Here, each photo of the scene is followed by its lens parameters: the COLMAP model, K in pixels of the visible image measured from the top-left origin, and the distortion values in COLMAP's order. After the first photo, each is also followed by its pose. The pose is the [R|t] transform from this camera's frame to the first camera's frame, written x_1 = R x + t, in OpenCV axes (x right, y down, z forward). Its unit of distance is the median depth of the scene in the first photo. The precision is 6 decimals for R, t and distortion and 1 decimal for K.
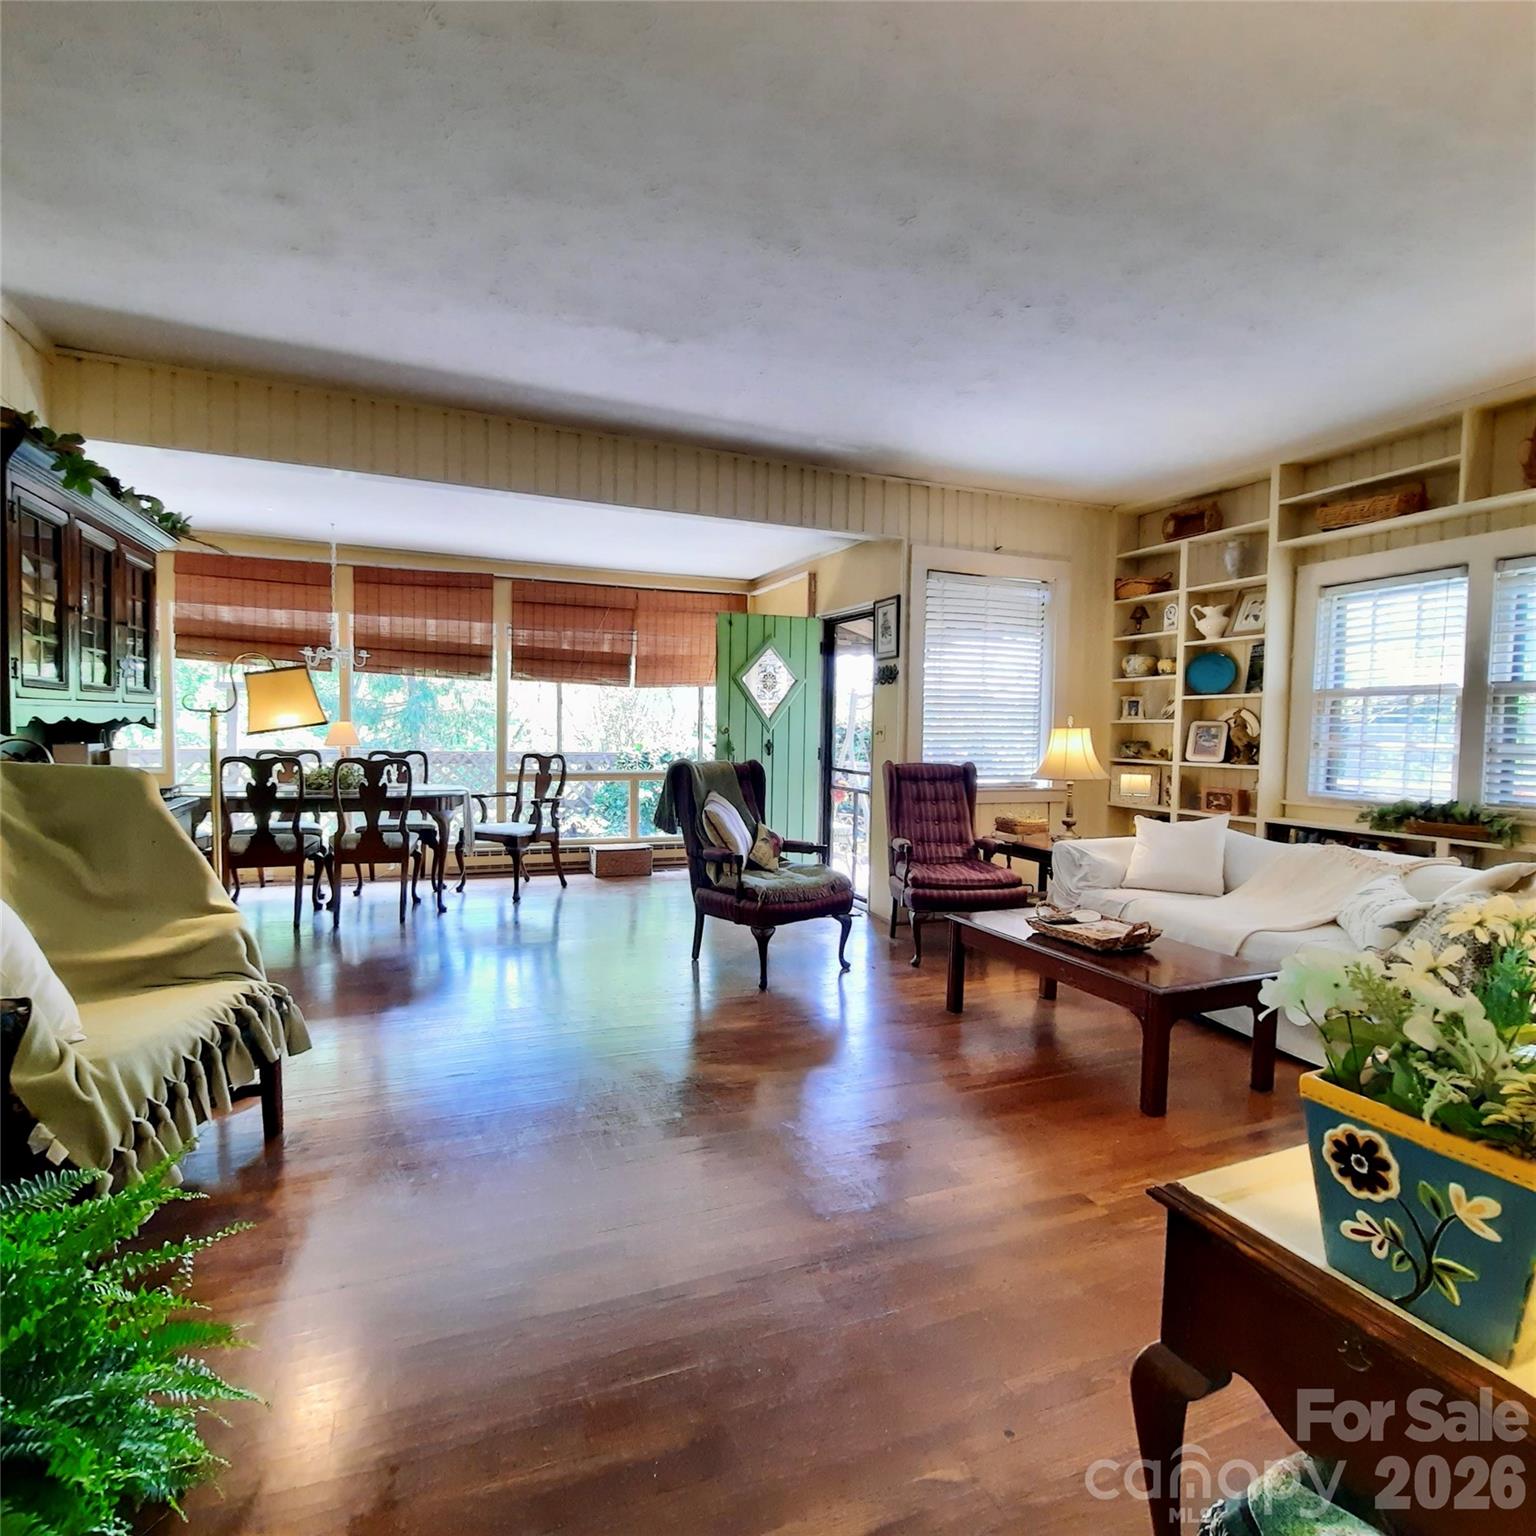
lens RADIAL K [[833.0, 0, 756.0], [0, 833.0, 769.6], [0, 0, 1]] dist [-0.007359, -0.000442]
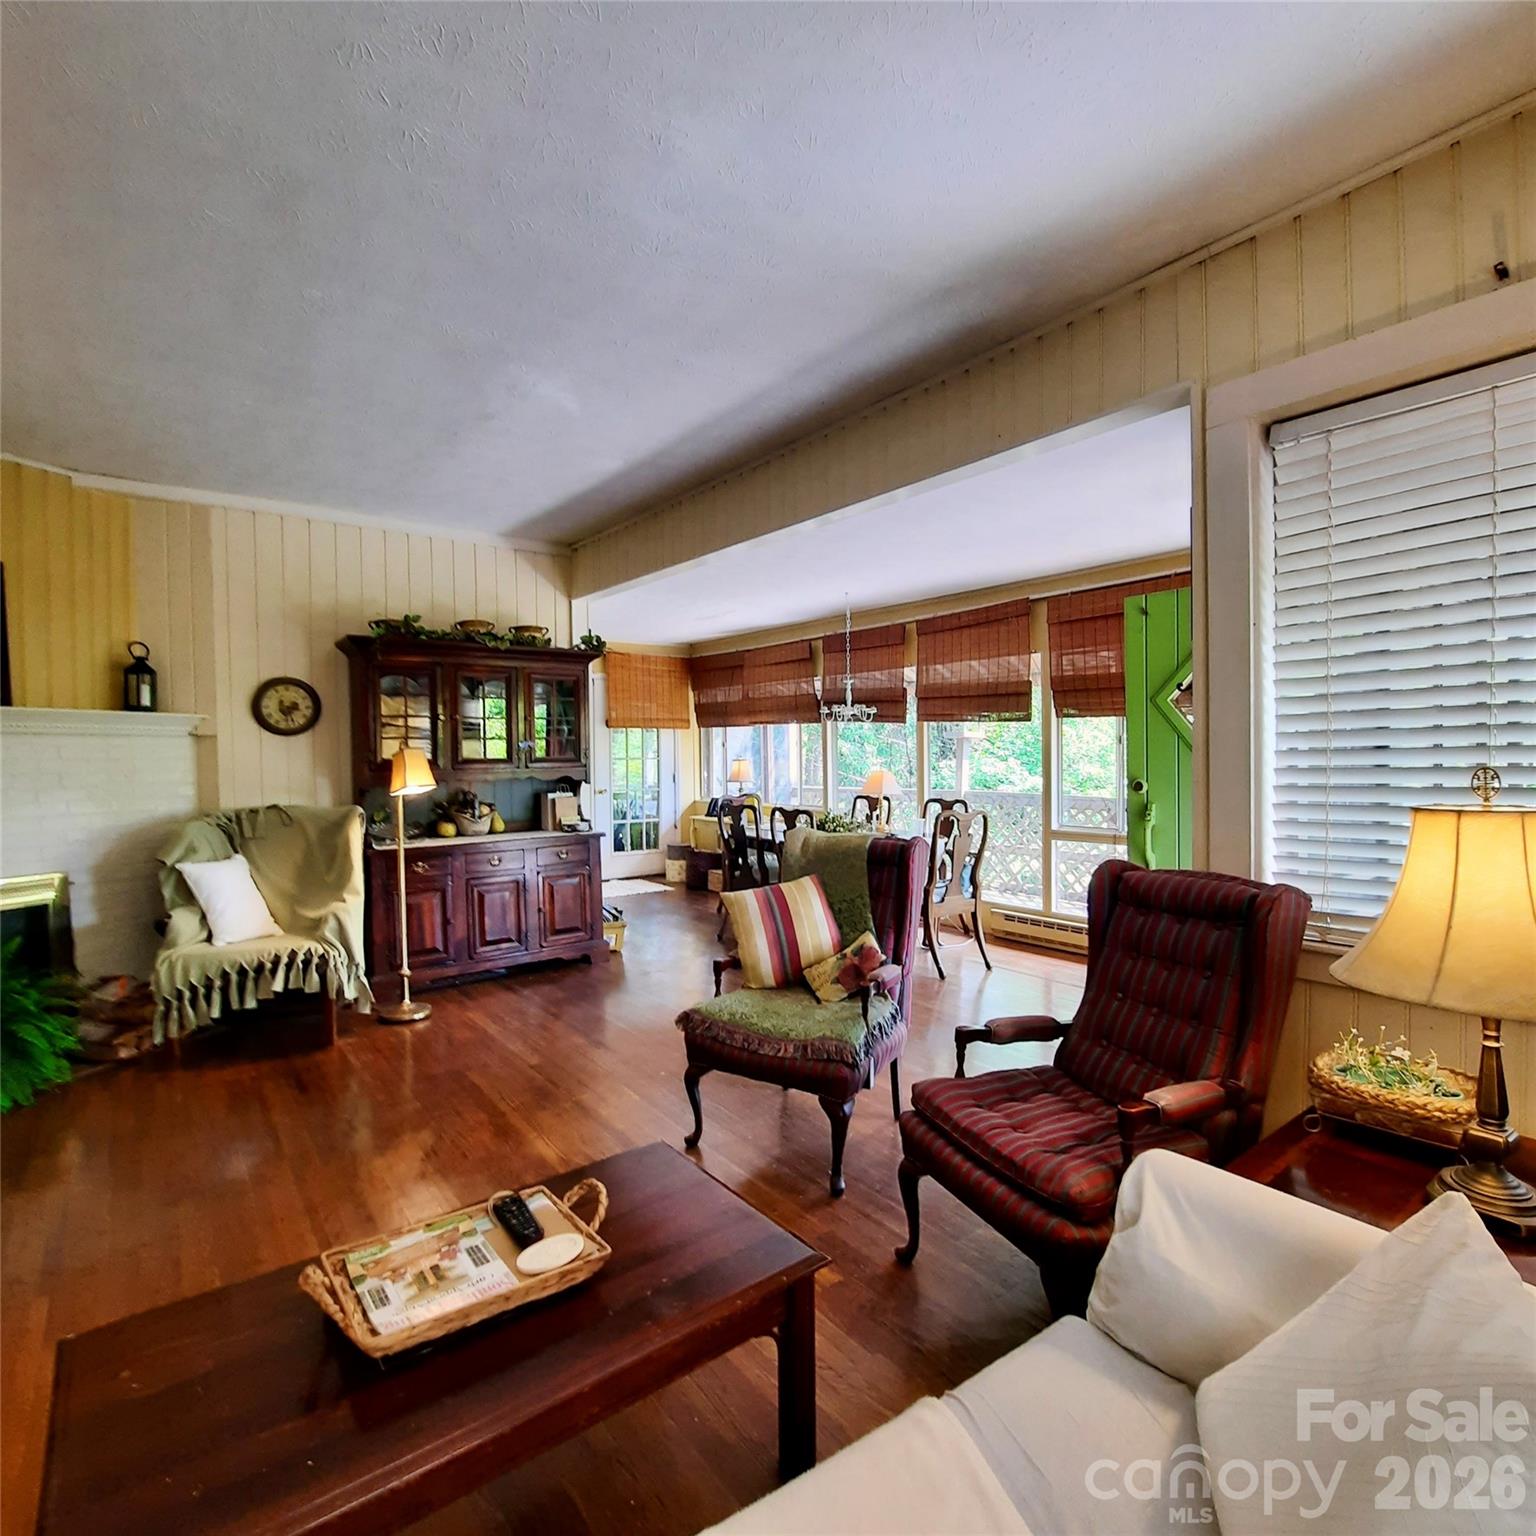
lens RADIAL K [[833.0, 0, 765.3], [0, 833.0, 770.2], [0, 0, 1]] dist [-0.007359, -0.000442]
pose [[0.270167, -0.002915, -0.962809, 0.776633], [-0.032654, 0.999392, -0.012188, -0.065582], [0.962260, 0.034732, 0.269907, 0.899102]]
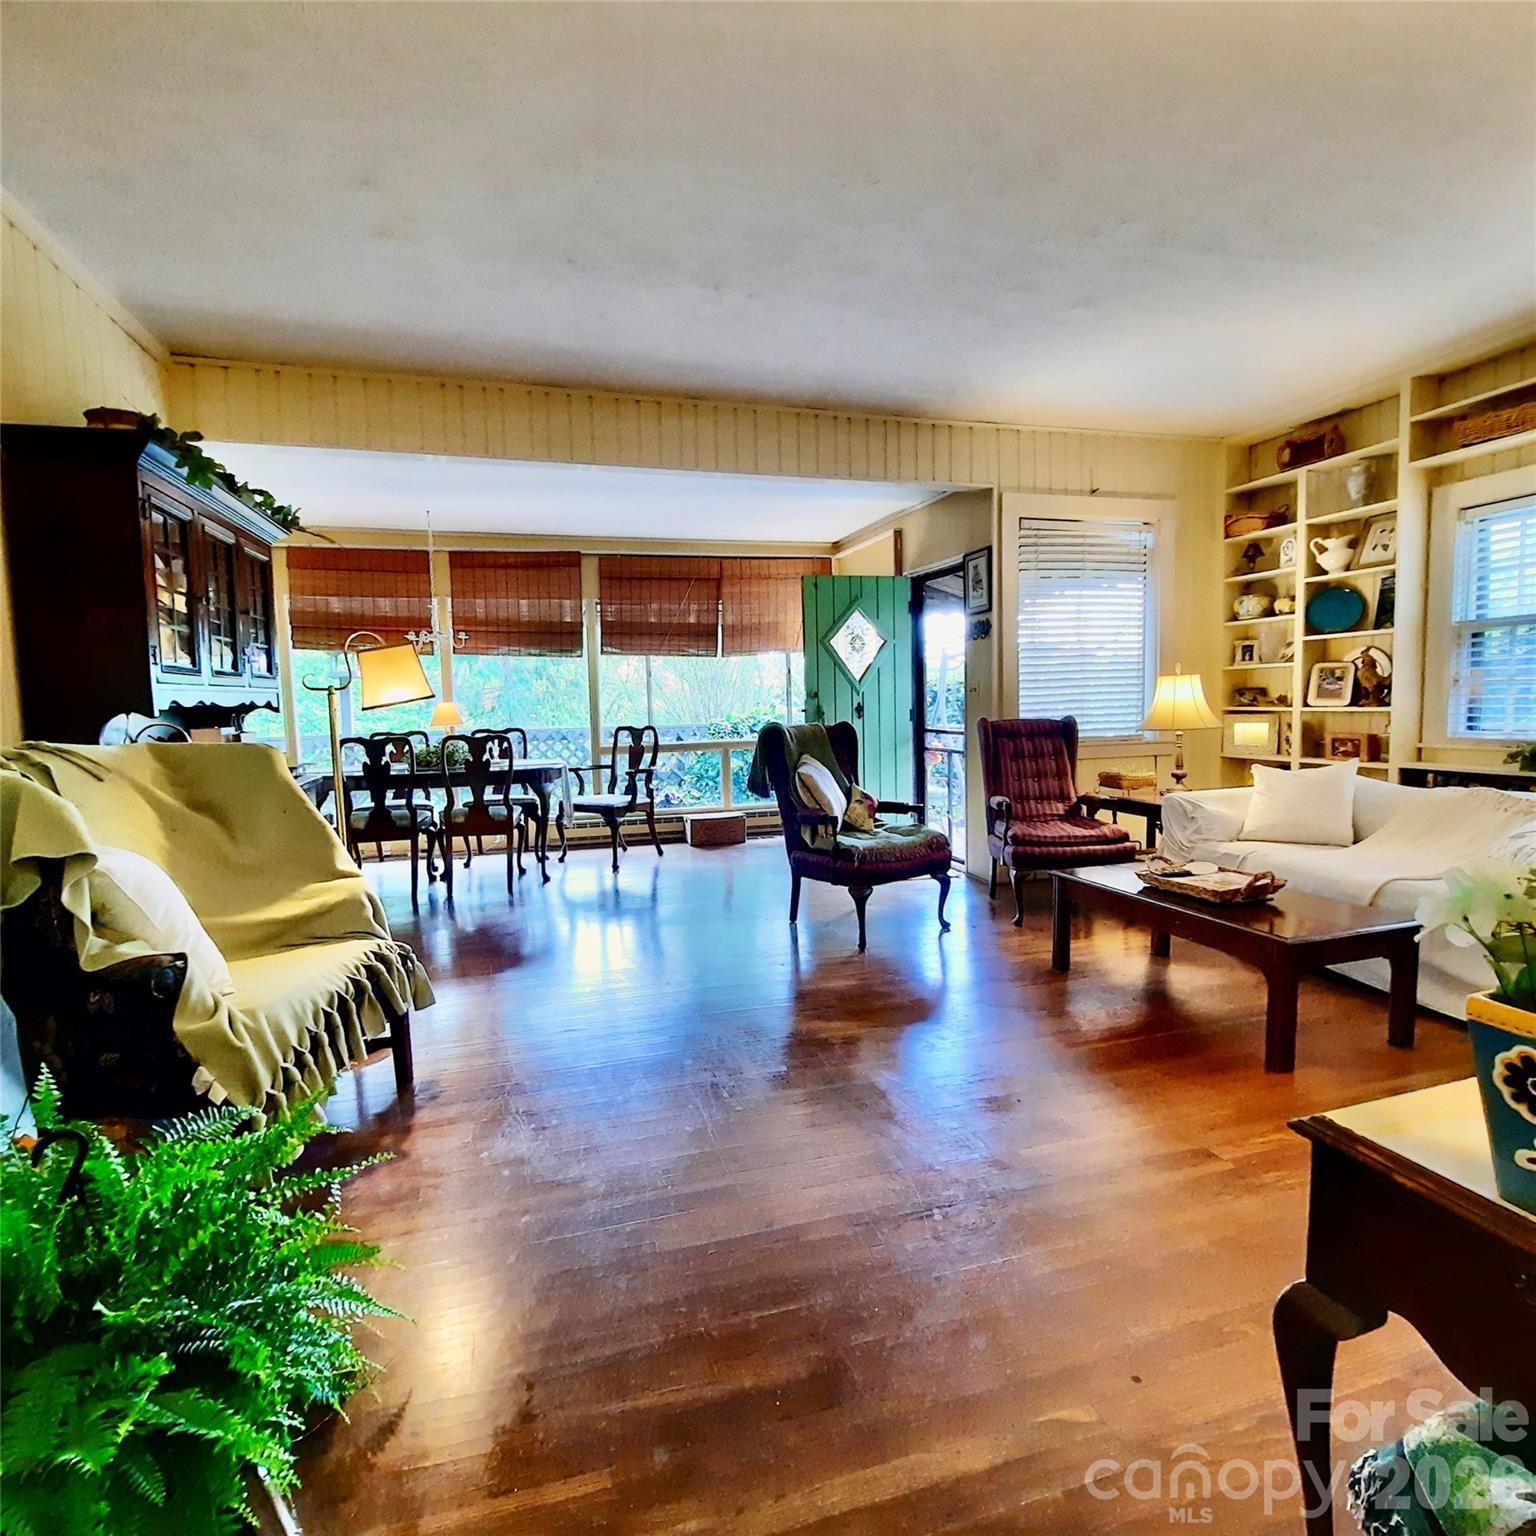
lens RADIAL K [[833.0, 0, 757.2], [0, 833.0, 770.5], [0, 0, 1]] dist [-0.007359, -0.000442]
pose [[0.993982, -0.031916, -0.104794, -0.005562], [0.035430, 0.998865, 0.031847, 0.013827], [0.103659, -0.035368, 0.993984, 0.002210]]
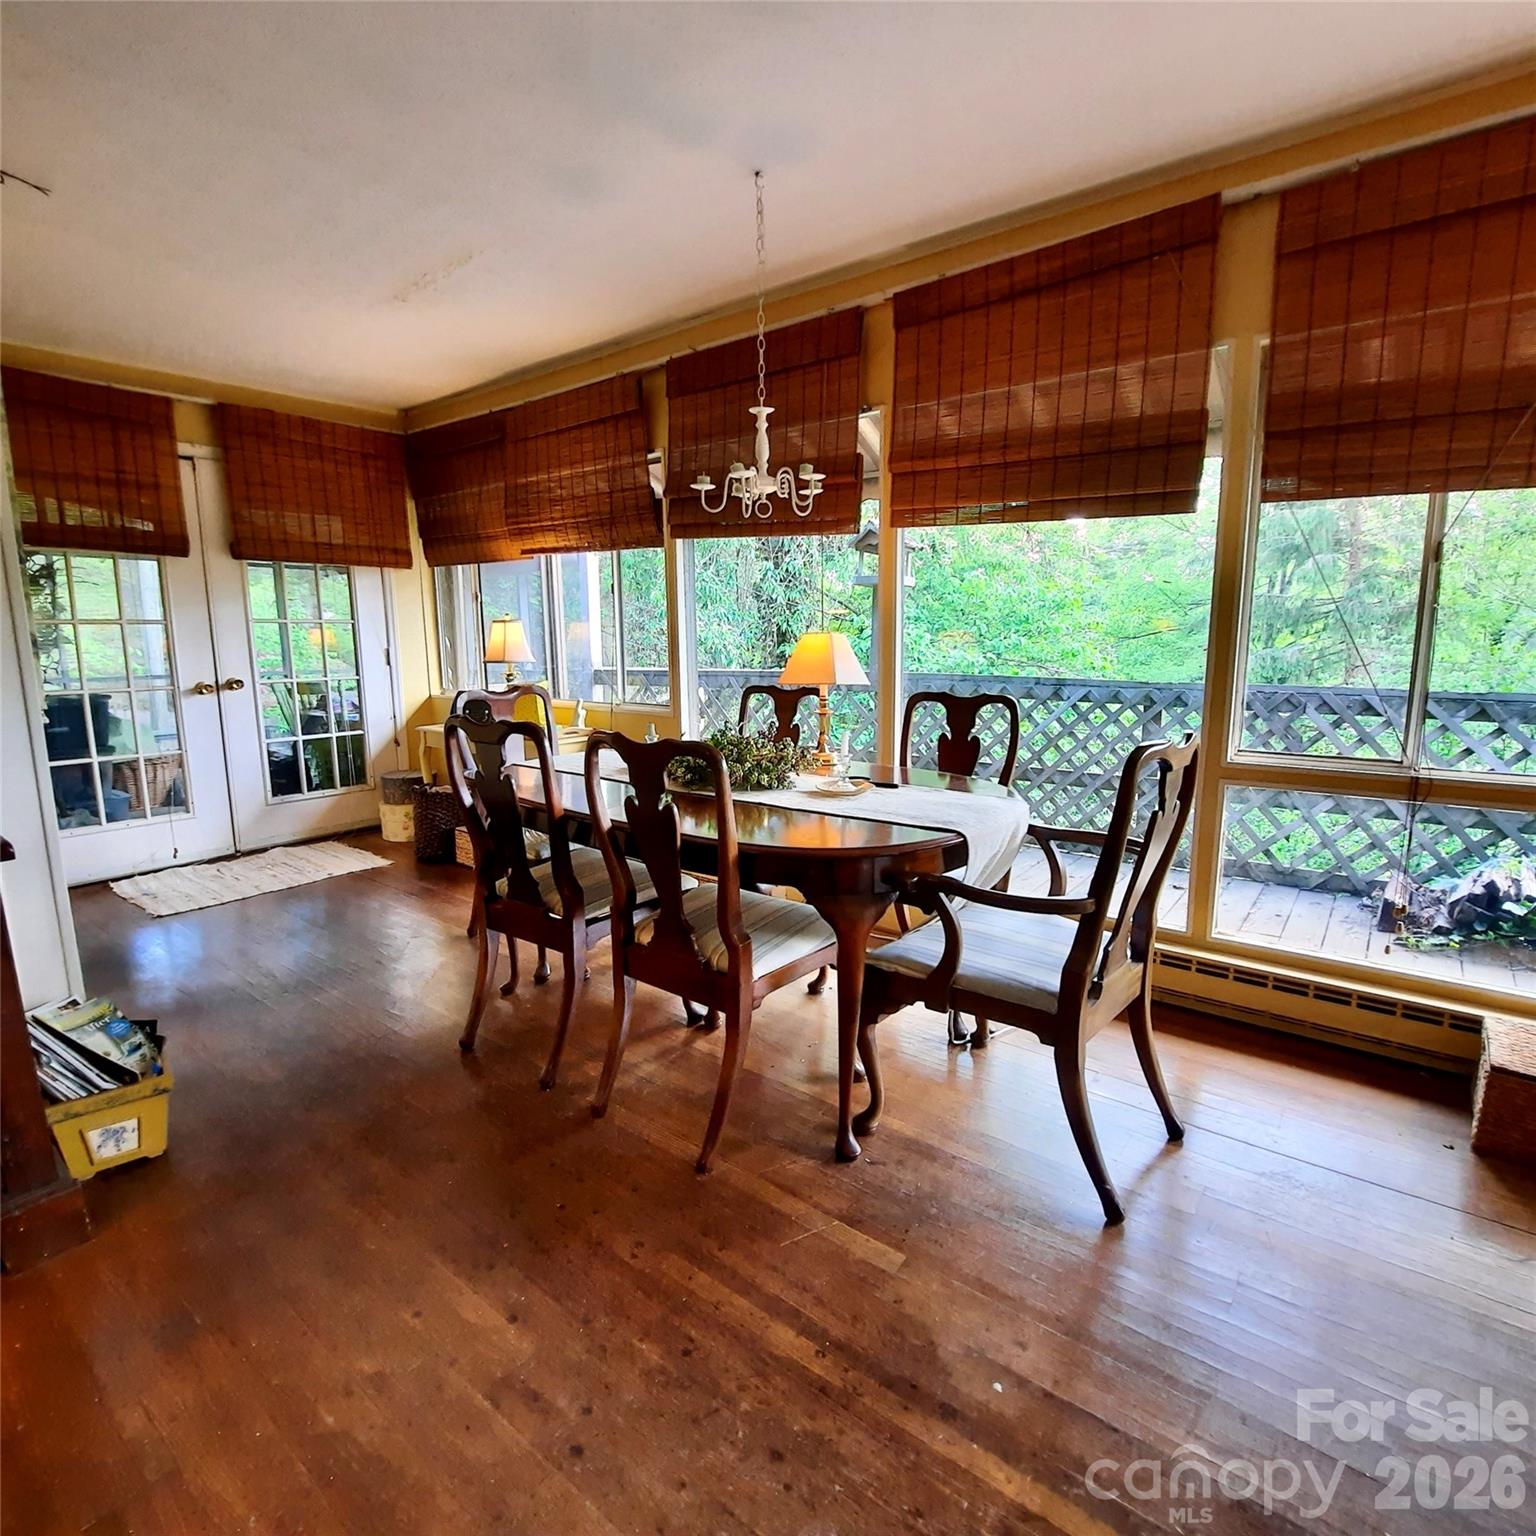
lens RADIAL K [[833.0, 0, 759.3], [0, 833.0, 763.2], [0, 0, 1]] dist [-0.007359, -0.000442]
pose [[0.497046, 0.111095, -0.860583, -0.154284], [-0.022478, 0.993086, 0.115217, -0.060840], [0.867433, -0.037924, 0.496106, 1.149255]]
